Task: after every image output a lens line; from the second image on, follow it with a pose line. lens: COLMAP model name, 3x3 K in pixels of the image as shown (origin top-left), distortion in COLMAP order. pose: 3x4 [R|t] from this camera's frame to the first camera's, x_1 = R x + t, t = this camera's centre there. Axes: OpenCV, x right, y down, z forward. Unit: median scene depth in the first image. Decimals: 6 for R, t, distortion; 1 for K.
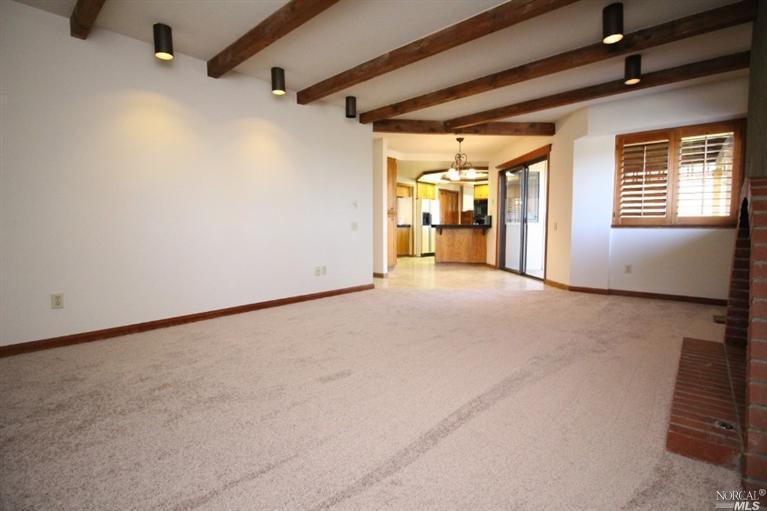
lens RADIAL K [[359.1, 0, 383.4], [0, 359.1, 255.0], [0, 0, 1]] dist [-0.002845, -0.000673]
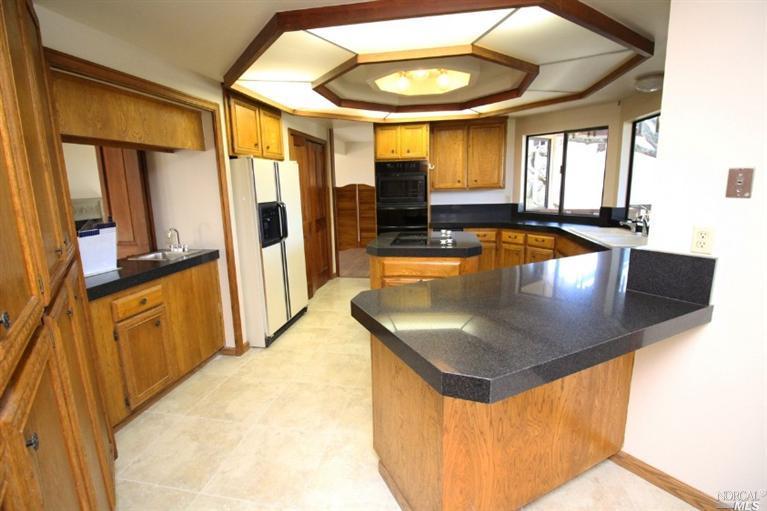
lens RADIAL K [[359.1, 0, 385.8], [0, 359.1, 252.0], [0, 0, 1]] dist [-0.002845, -0.000673]
pose [[0.855905, -0.109698, 0.505364, 0.043397], [0.054281, 0.990901, 0.123161, -0.107600], [-0.514276, -0.077982, 0.854072, 0.672816]]
